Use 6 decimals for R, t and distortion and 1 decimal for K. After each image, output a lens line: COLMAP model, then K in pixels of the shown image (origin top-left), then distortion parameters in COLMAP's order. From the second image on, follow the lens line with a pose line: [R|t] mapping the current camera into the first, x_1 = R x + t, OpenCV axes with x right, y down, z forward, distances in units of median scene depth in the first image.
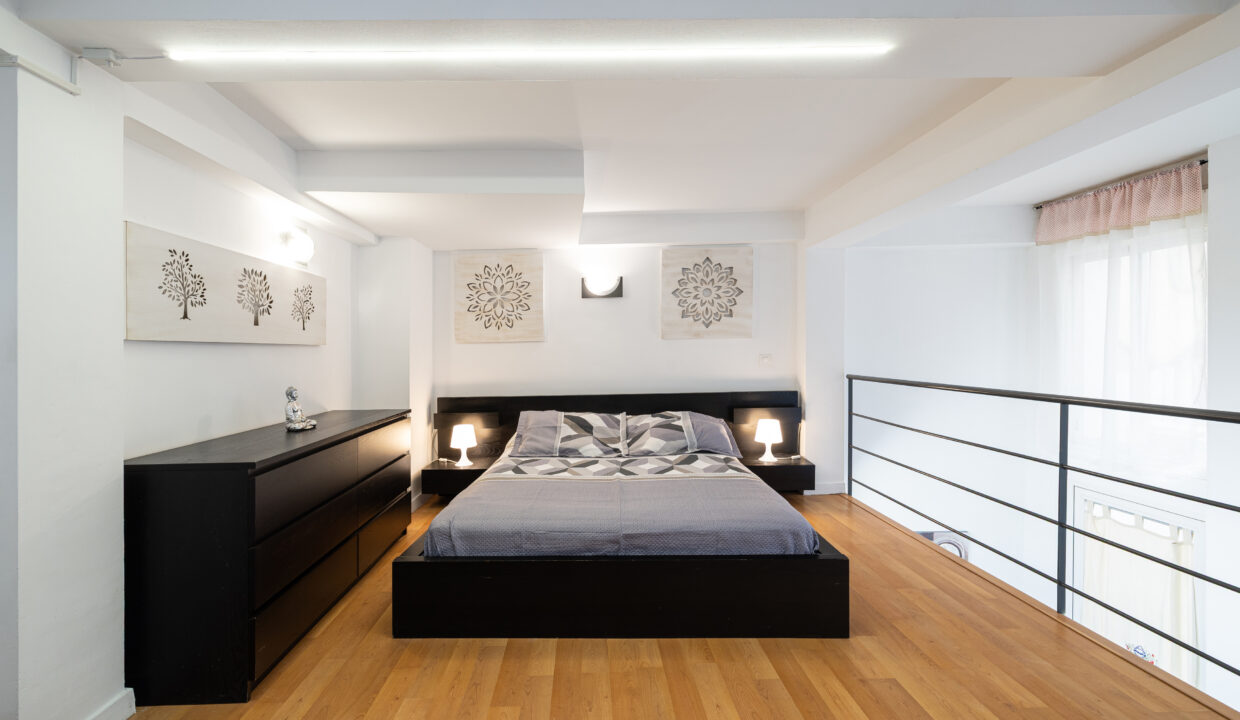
lens RADIAL K [[541.1, 0, 599.7], [0, 541.1, 347.8], [0, 0, 1]] dist [0.001668, 0.000242]
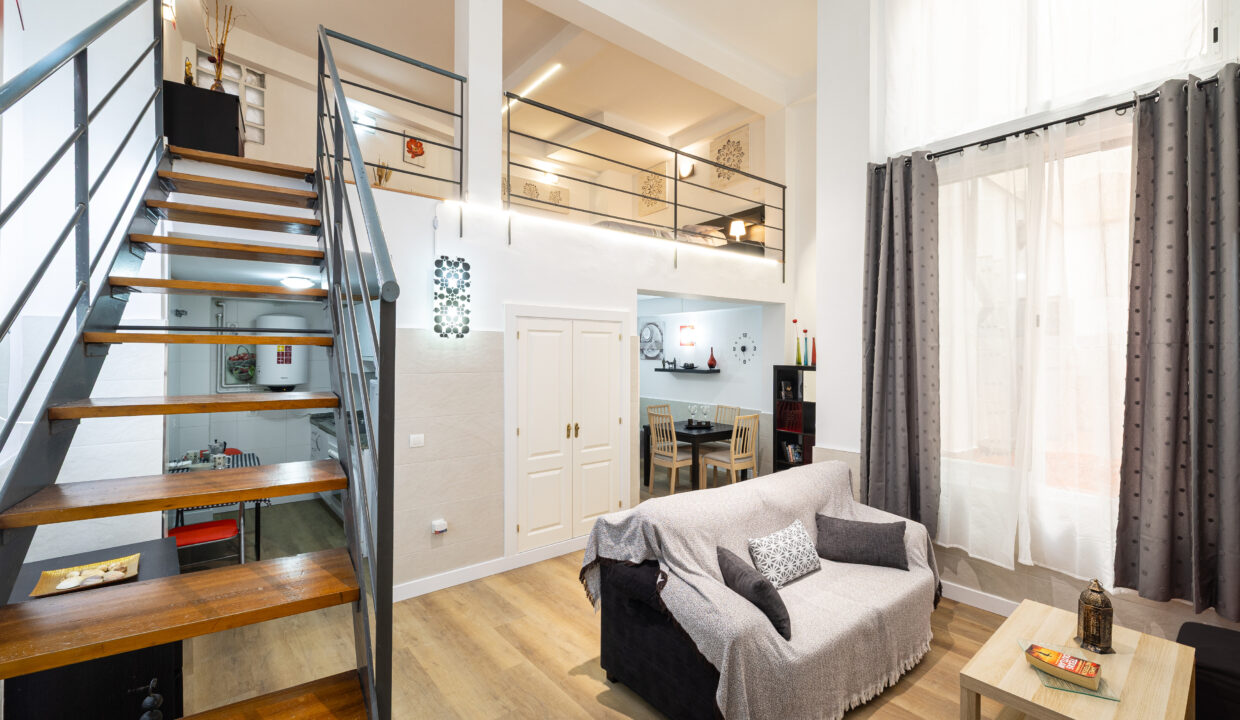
lens RADIAL K [[533.2, 0, 626.0], [0, 533.2, 349.7], [0, 0, 1]] dist [0.001749, 0.000108]
pose [[0.618478, 0.006704, -0.785774, 1.497771], [-0.003648, 0.999977, 0.005660, 0.557403], [0.785794, -0.000634, 0.618488, -0.363256]]
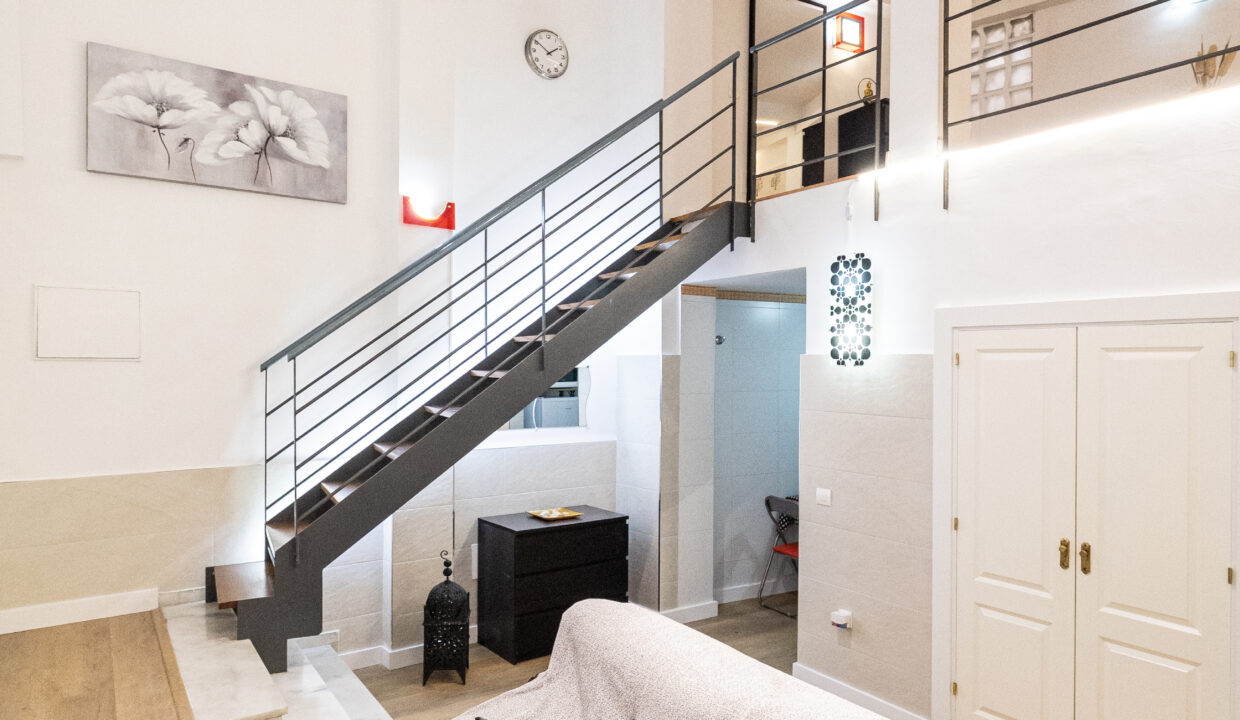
lens RADIAL K [[796.1, 0, 620.0], [0, 796.1, 360.0], [0, 0, 1]] dist [0.004097, 0.000602]
pose [[-0.844861, 0.003192, -0.534977, 1.361219], [0.004771, 0.999987, -0.001567, 0.535098], [0.534965, -0.003876, -0.844865, 0.710518]]
